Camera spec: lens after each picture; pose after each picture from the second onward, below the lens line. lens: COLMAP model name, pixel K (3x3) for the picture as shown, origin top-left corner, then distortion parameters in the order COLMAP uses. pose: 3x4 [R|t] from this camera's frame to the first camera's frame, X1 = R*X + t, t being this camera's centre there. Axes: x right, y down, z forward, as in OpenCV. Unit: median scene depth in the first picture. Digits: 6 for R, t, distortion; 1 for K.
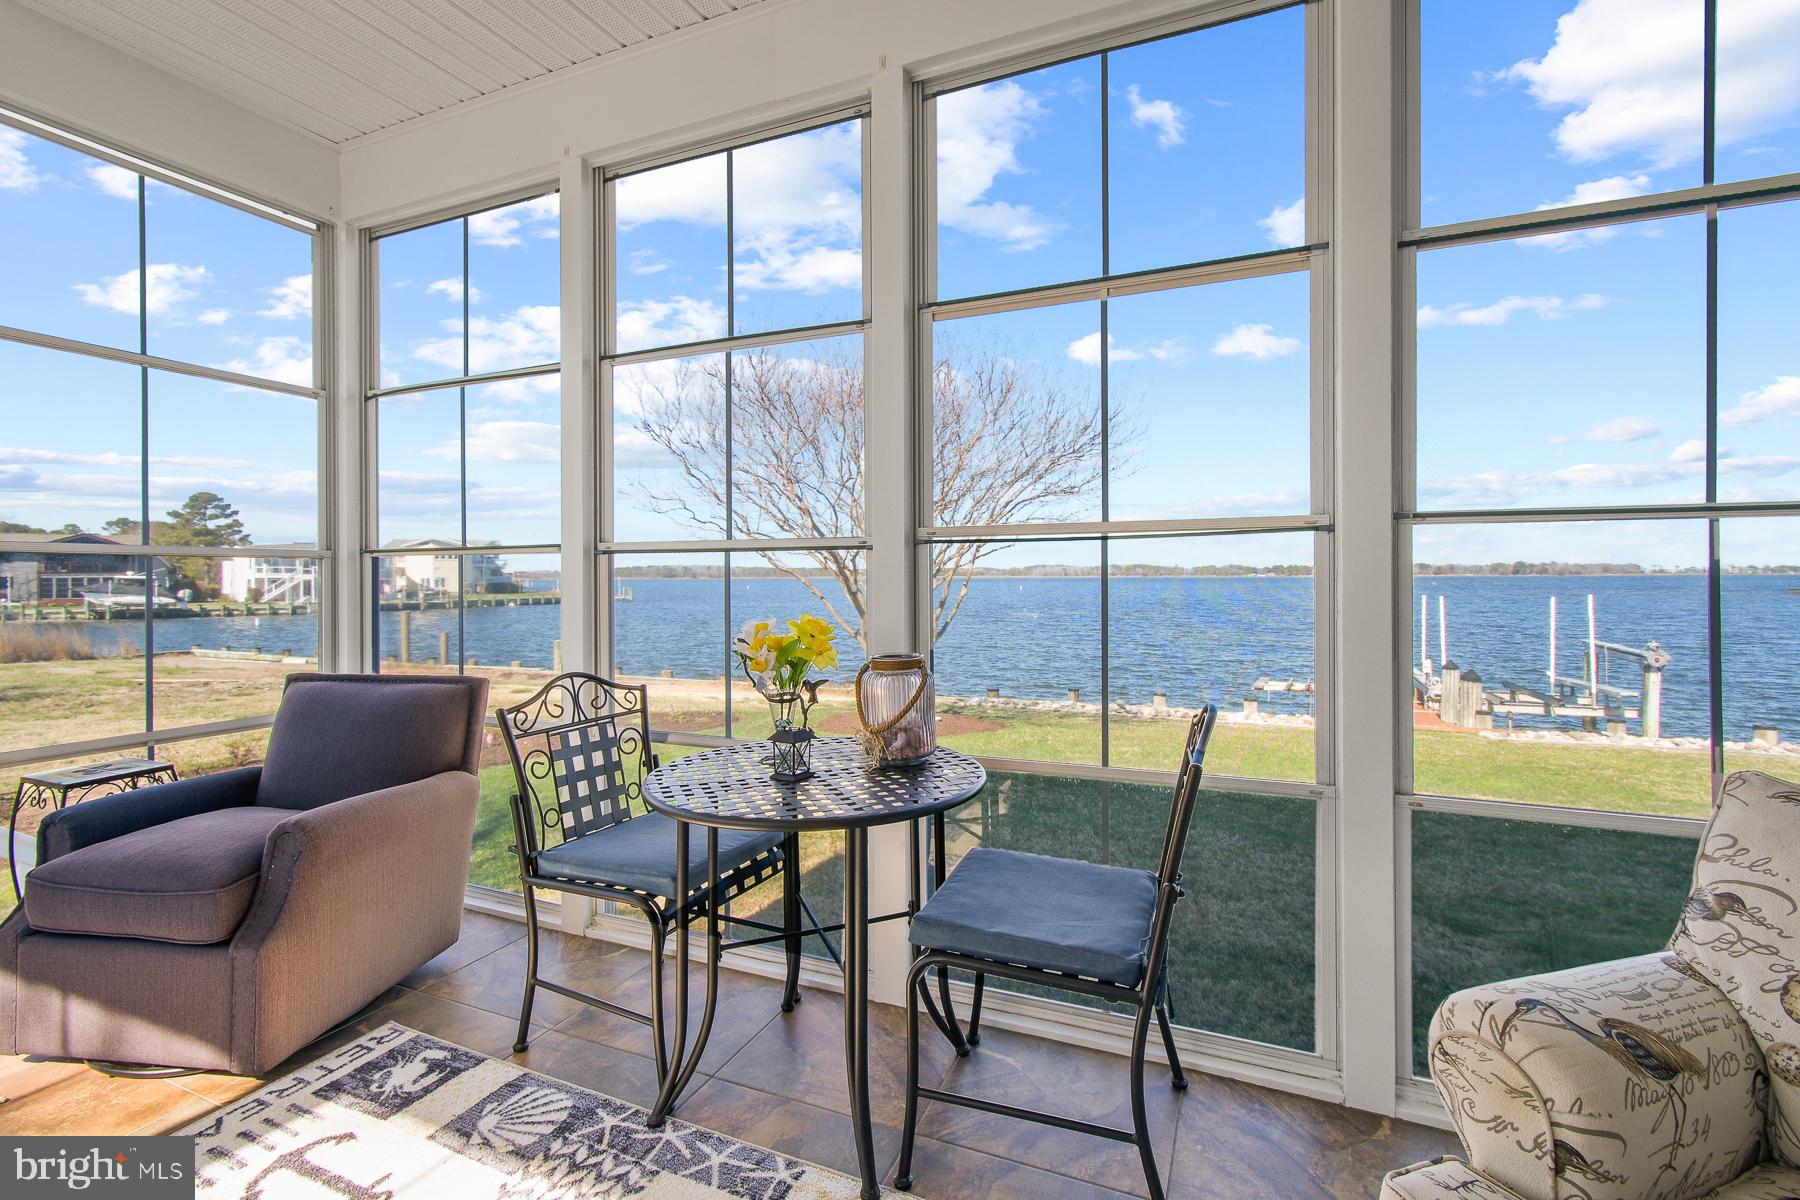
lens RADIAL K [[809.6, 0, 907.8], [0, 809.6, 579.7], [0, 0, 1]] dist [0.008175, -0.004114]
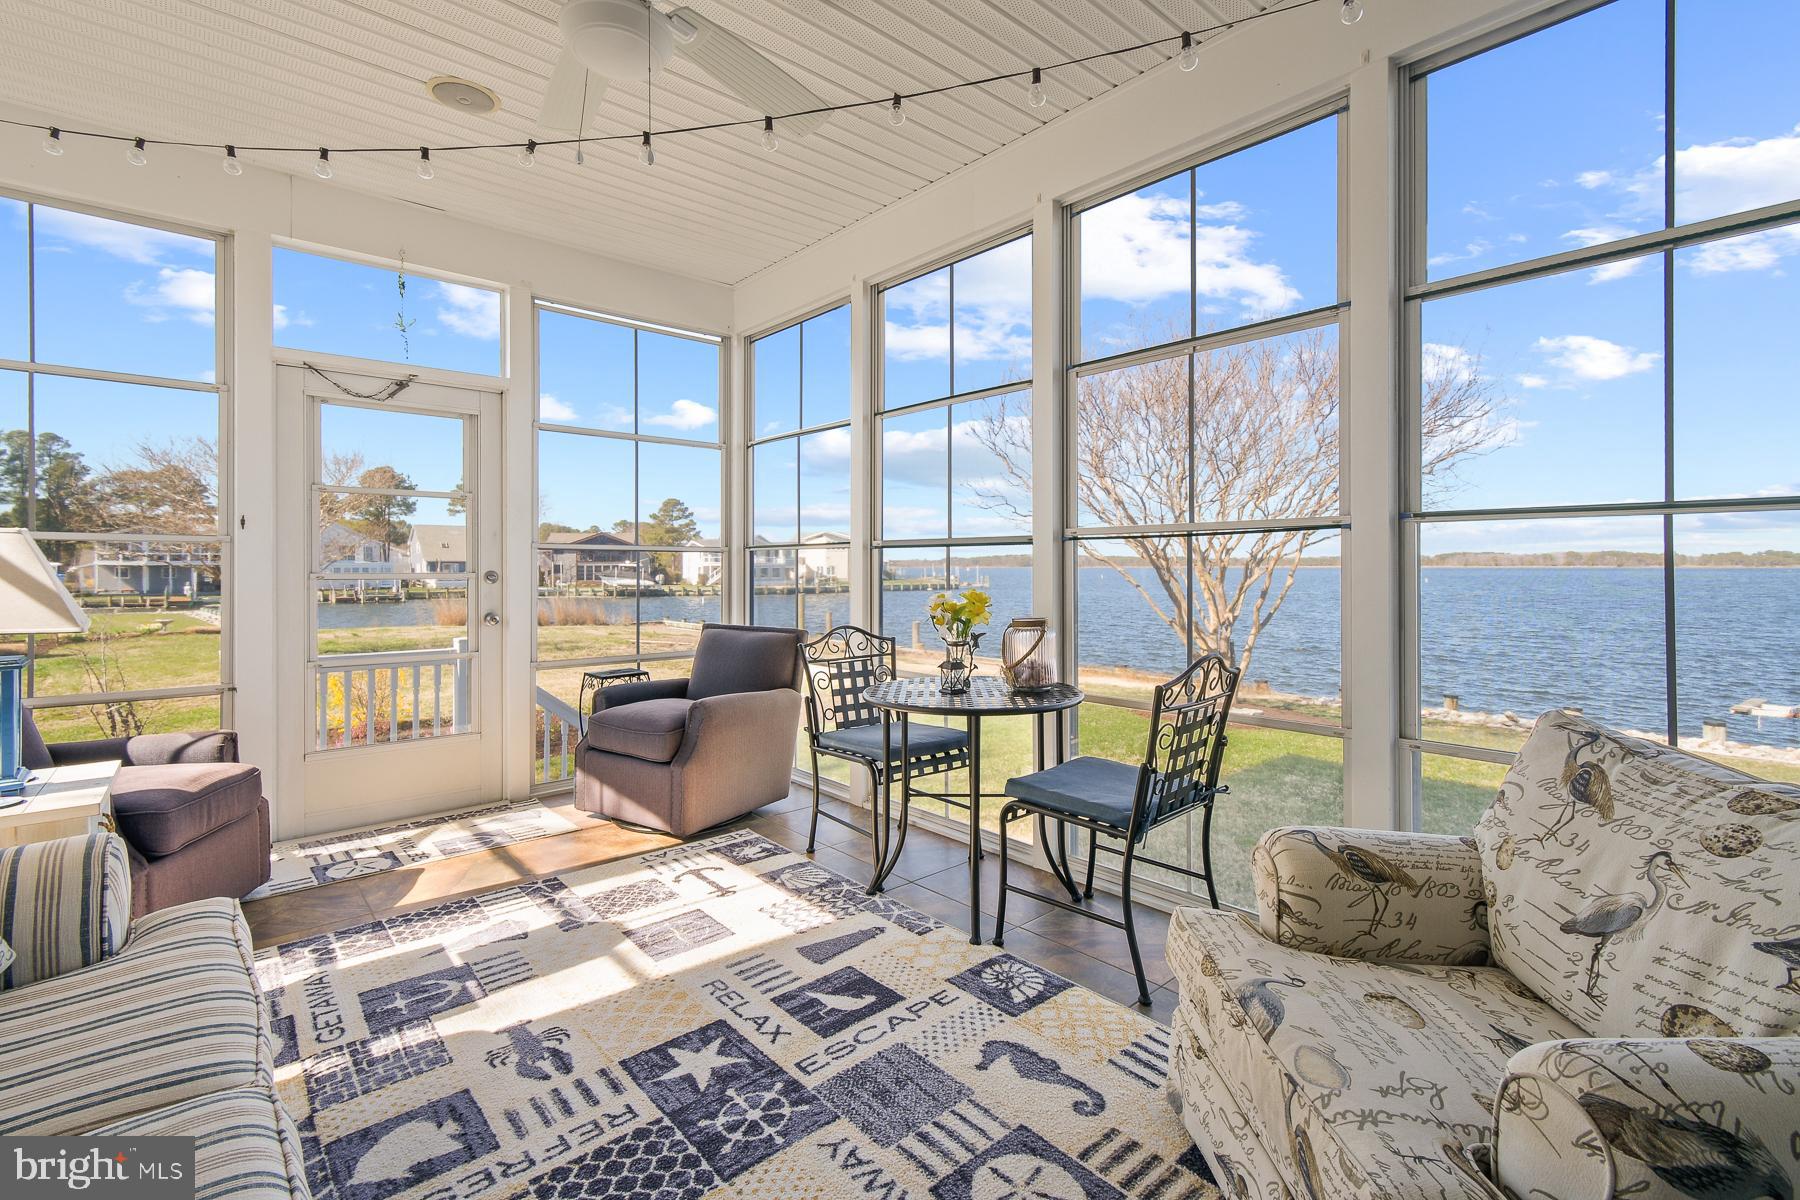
lens RADIAL K [[816.4, 0, 902.2], [0, 816.4, 568.6], [0, 0, 1]] dist [-0.000246, -0.000089]
pose [[0.905290, 0.003827, -0.424778, 0.364078], [-0.004000, 0.999992, 0.000484, 0.004286], [0.424776, 0.001261, 0.905298, -0.387902]]
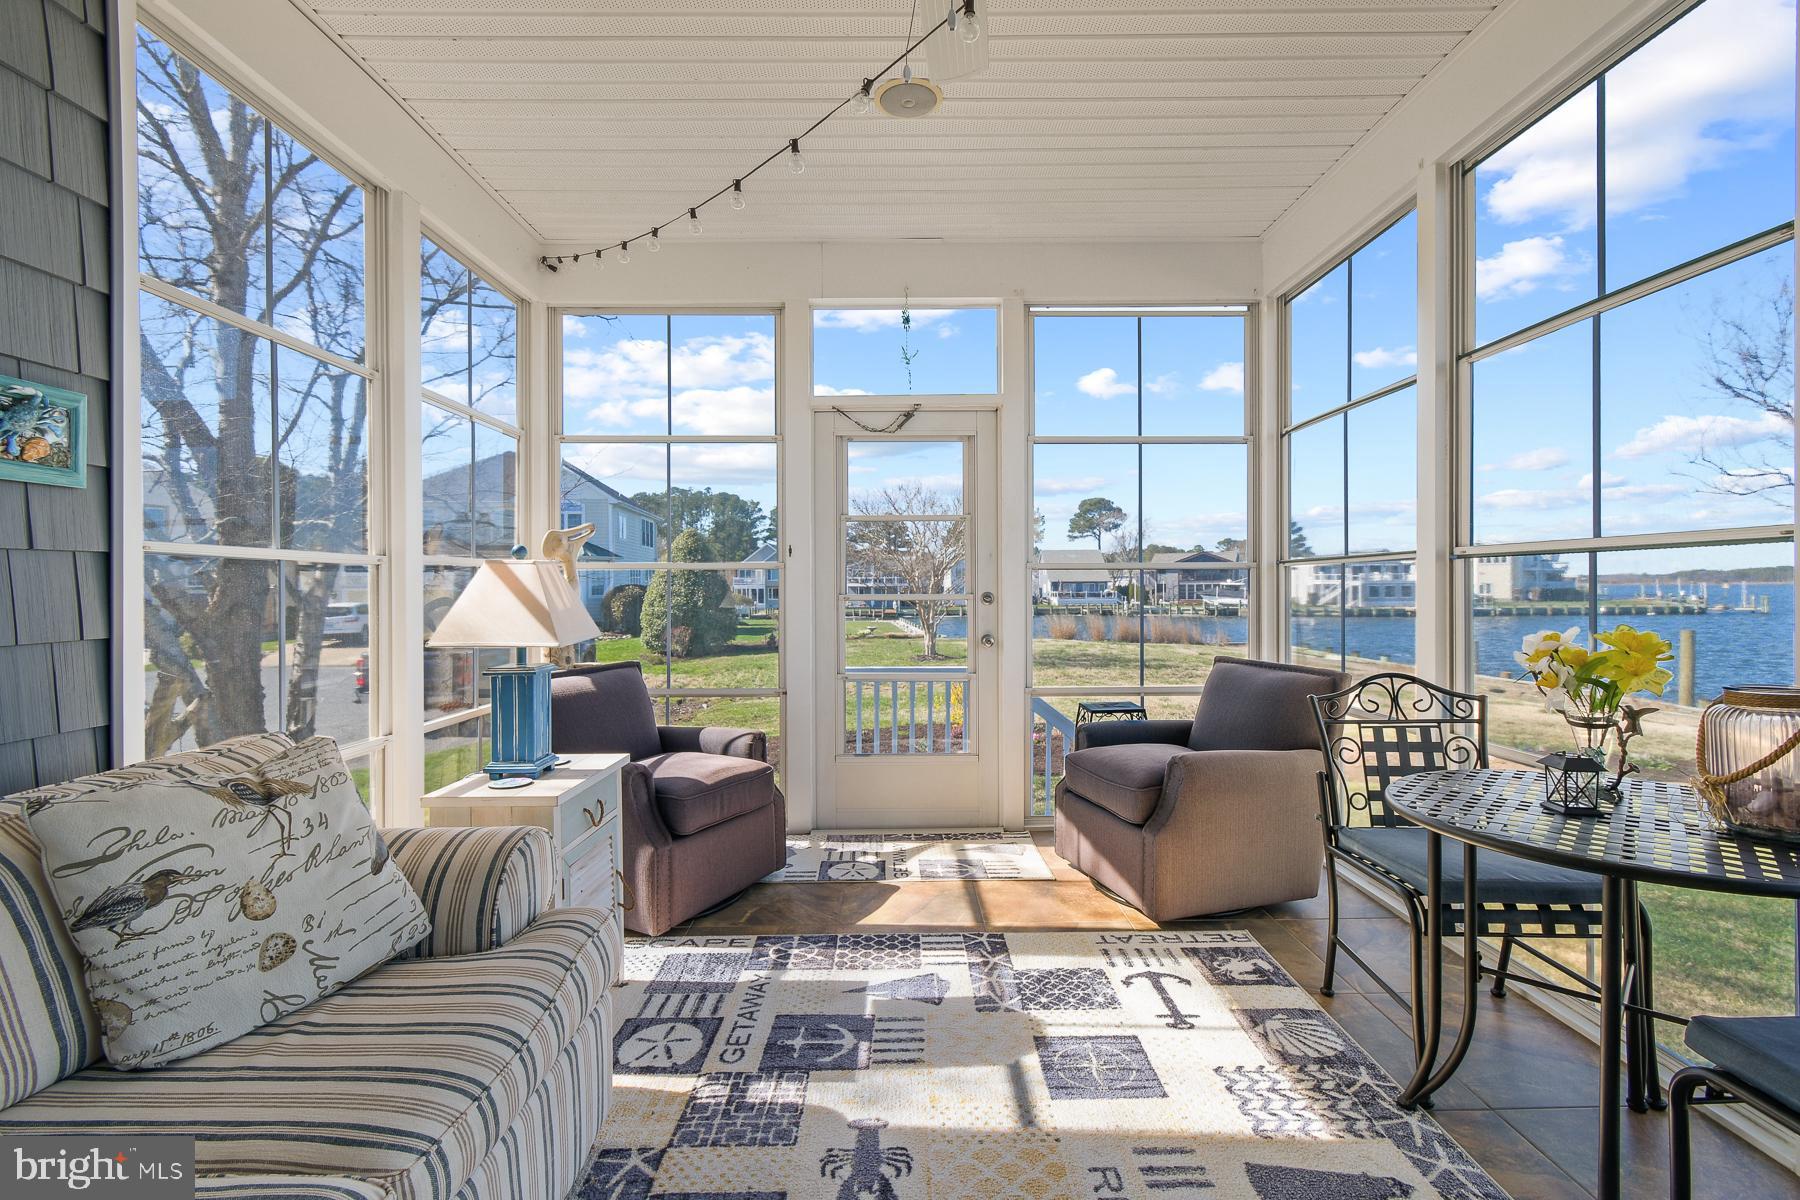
lens RADIAL K [[803.7, 0, 899.3], [0, 803.7, 589.9], [0, 0, 1]] dist [0.001666, -0.000584]
pose [[0.400802, 0.003519, -0.916158, 0.300038], [0.001540, 0.999989, 0.004515, 0.000872], [0.916164, -0.003220, 0.400792, -0.007288]]
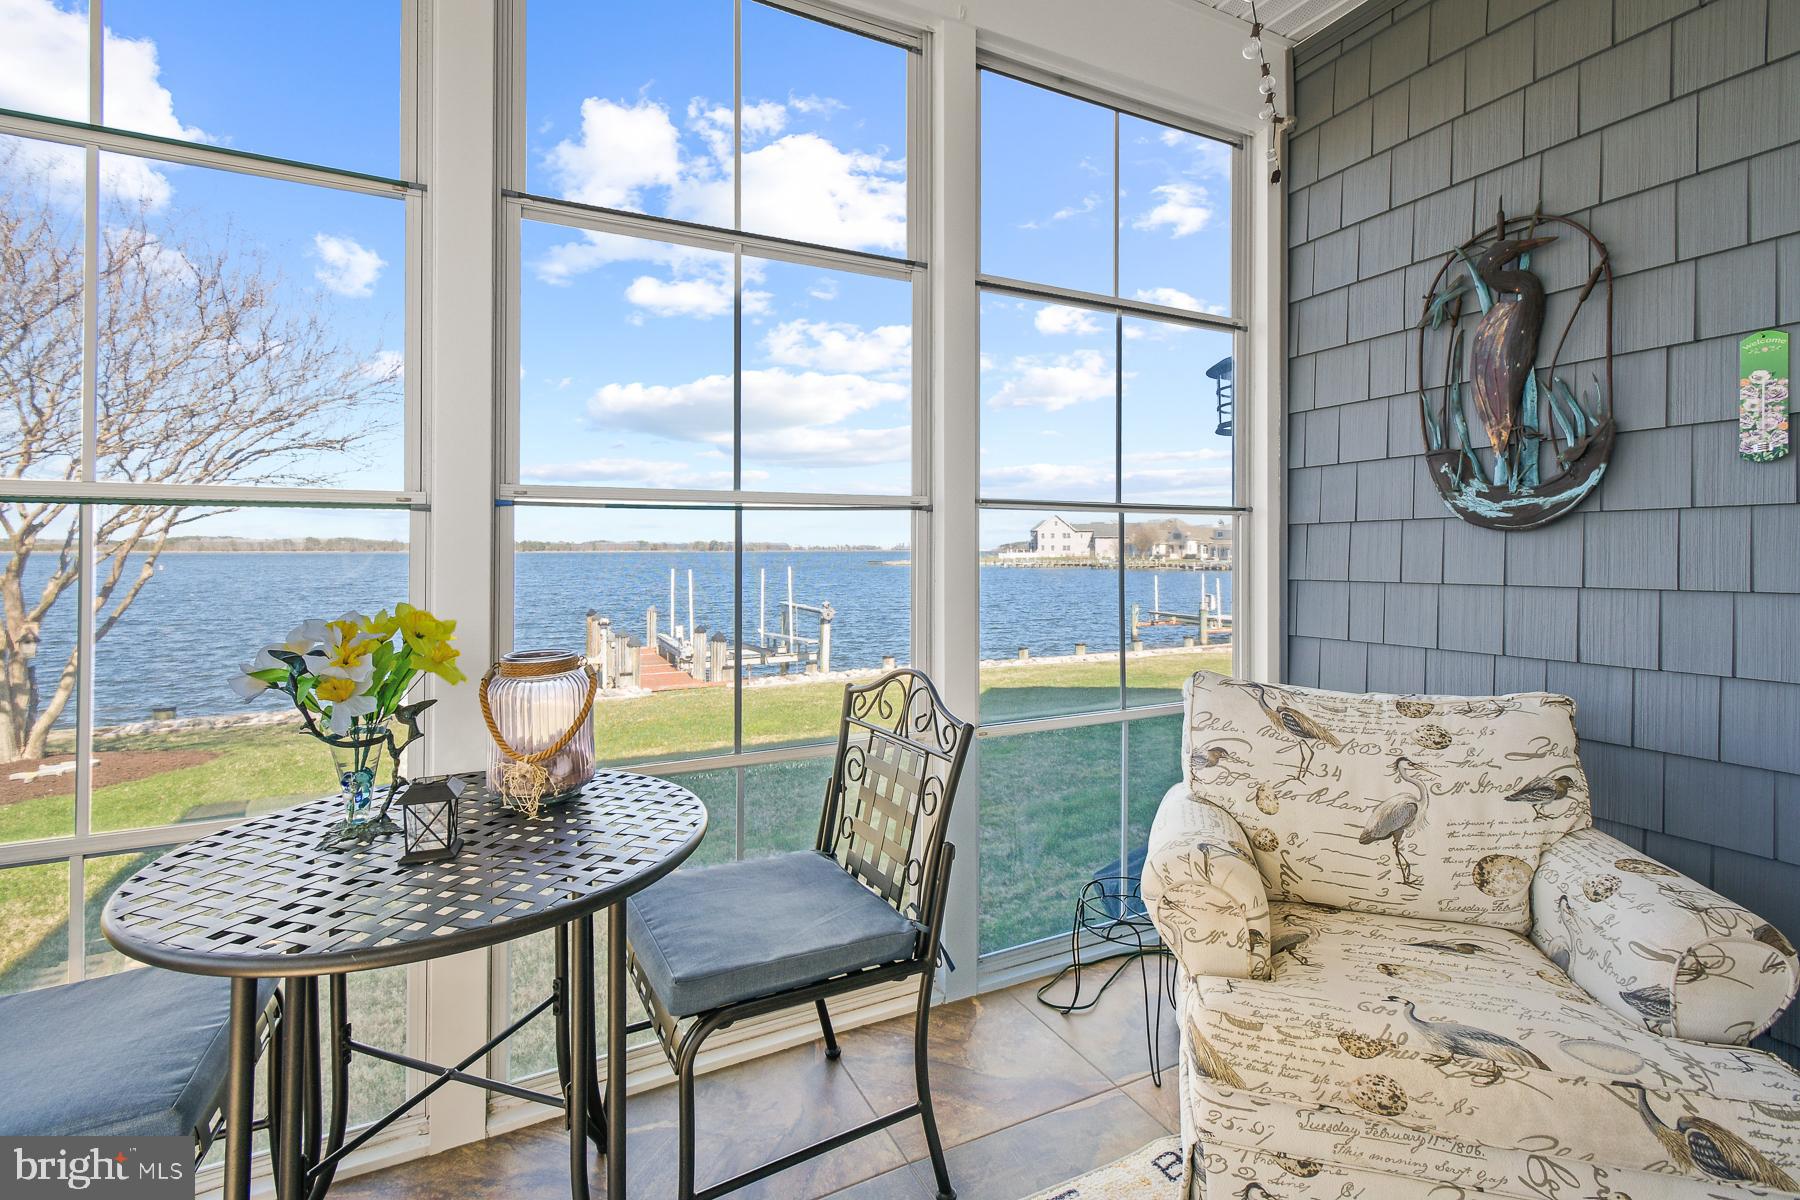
lens RADIAL K [[822.2, 0, 904.4], [0, 822.2, 543.2], [0, 0, 1]] dist [0.002847, 0.000148]
pose [[0.639041, 0.010111, 0.769106, -0.345582], [0.001589, 0.999894, -0.014465, 0.002673], [-0.769171, 0.010466, 0.638957, 0.234565]]
